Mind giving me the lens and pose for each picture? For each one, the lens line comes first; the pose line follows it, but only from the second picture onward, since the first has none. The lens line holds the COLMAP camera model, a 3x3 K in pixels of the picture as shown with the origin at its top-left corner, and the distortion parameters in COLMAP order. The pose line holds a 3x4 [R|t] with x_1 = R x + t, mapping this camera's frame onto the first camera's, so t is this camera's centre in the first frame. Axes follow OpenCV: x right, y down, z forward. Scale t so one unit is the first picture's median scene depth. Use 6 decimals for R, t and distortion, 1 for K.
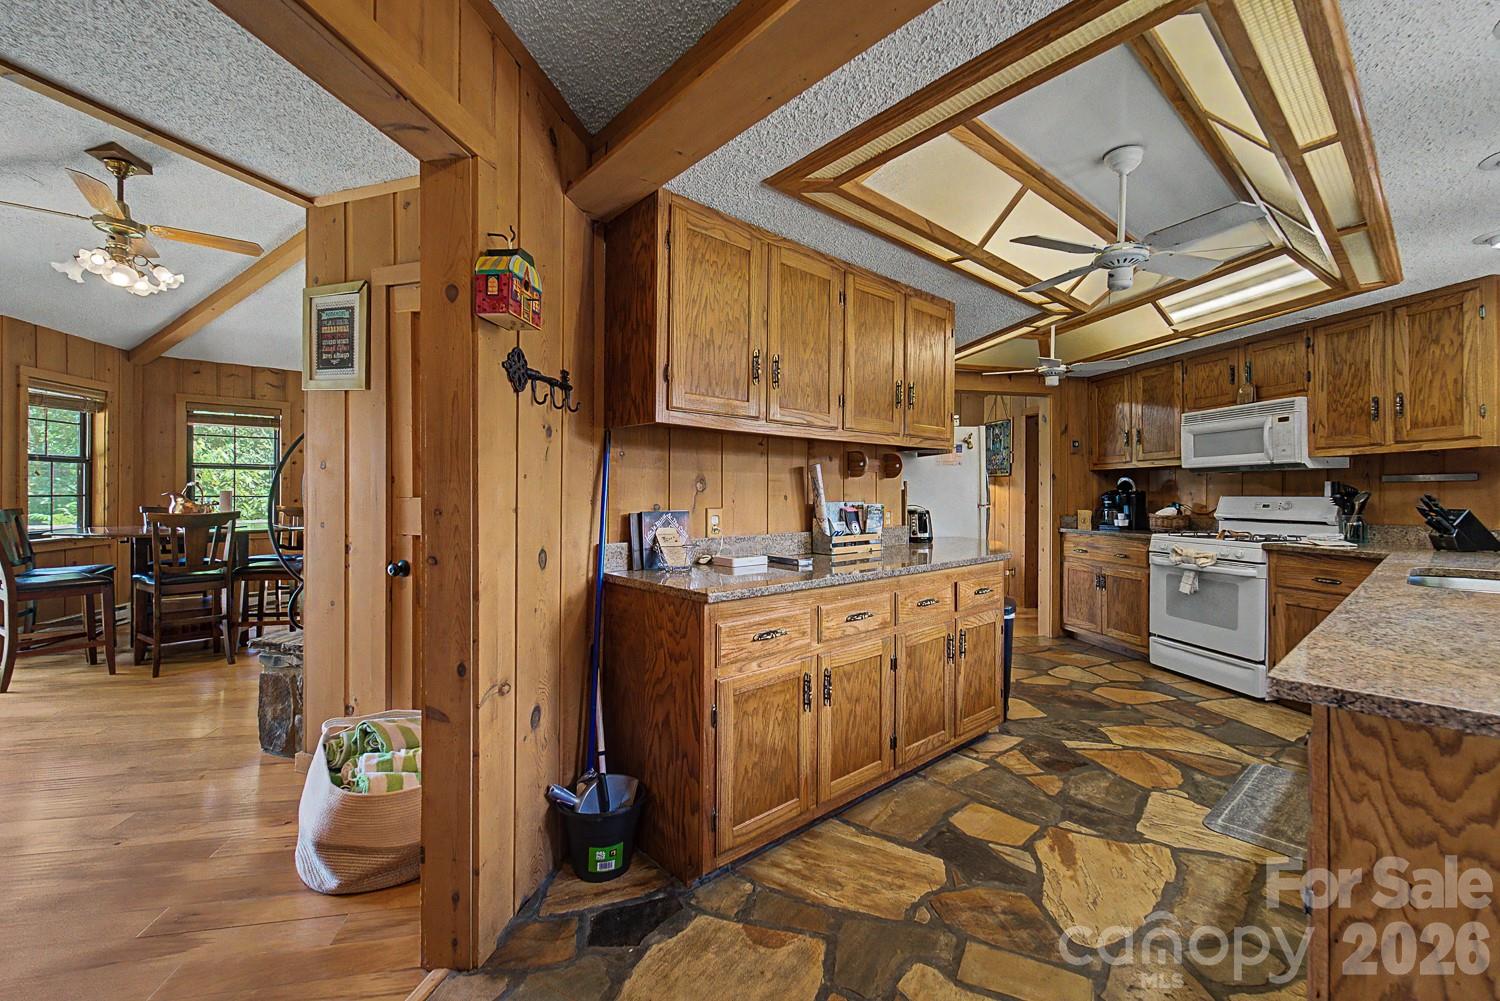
lens RADIAL K [[624.2, 0, 750.5], [0, 624.2, 495.2], [0, 0, 1]] dist [0.000802, -0.000300]
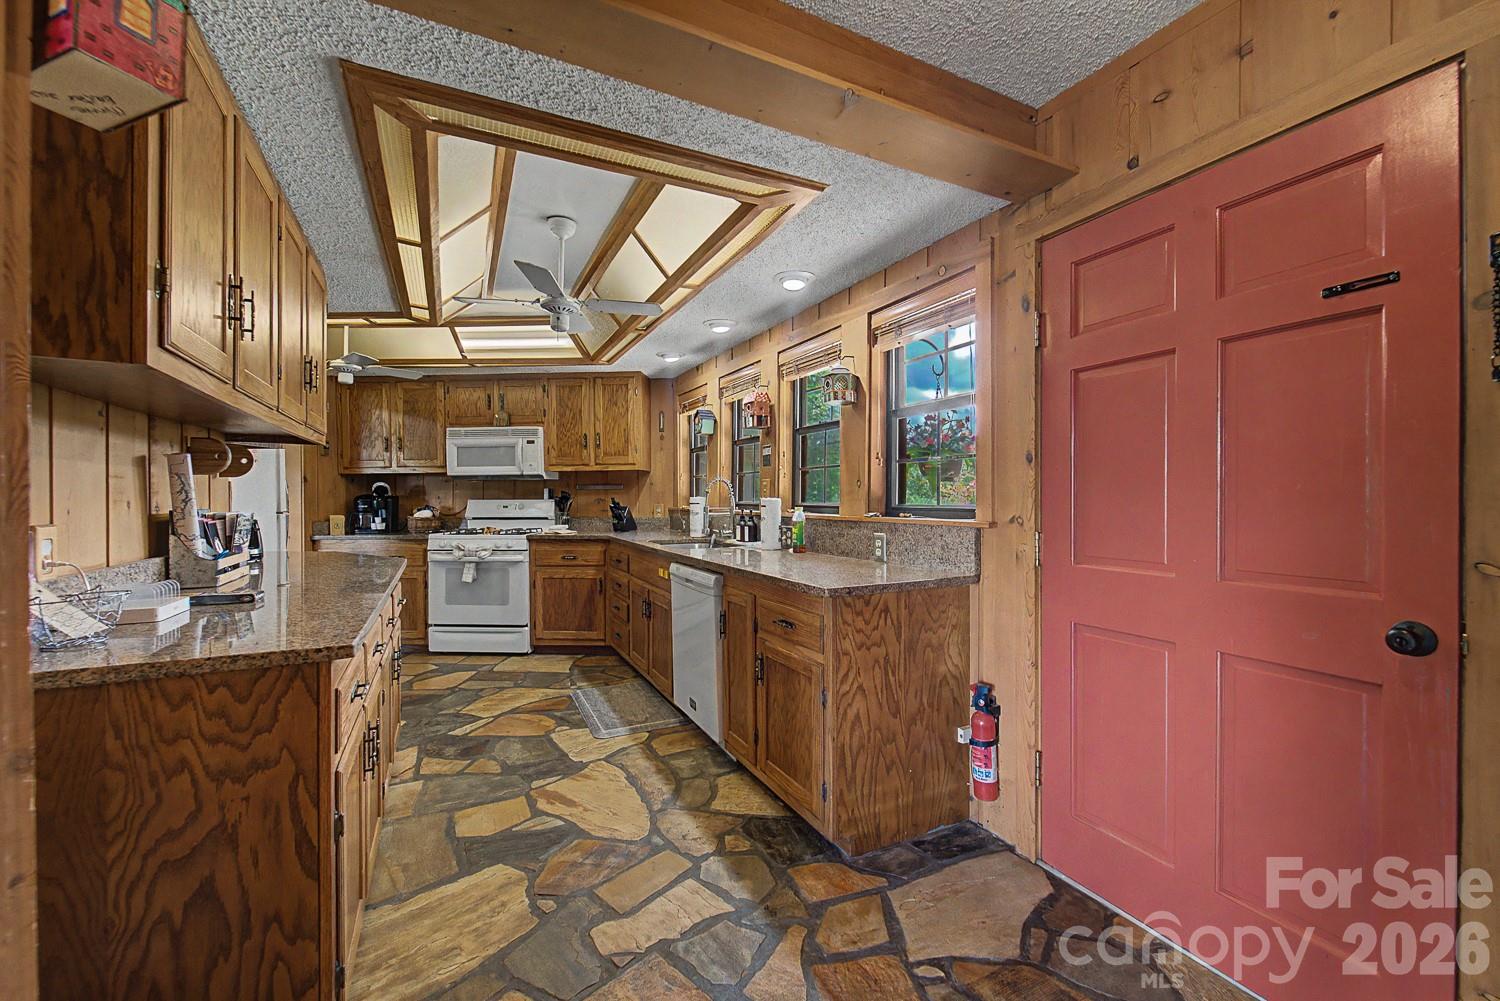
lens RADIAL K [[614.8, 0, 751.3], [0, 614.8, 502.9], [0, 0, 1]] dist [-0.001005, -0.000205]
pose [[0.250379, -0.010417, 0.968092, -0.343176], [0.006120, 0.999939, 0.009177, 0.000453], [-0.968128, 0.003627, 0.250428, 0.232122]]
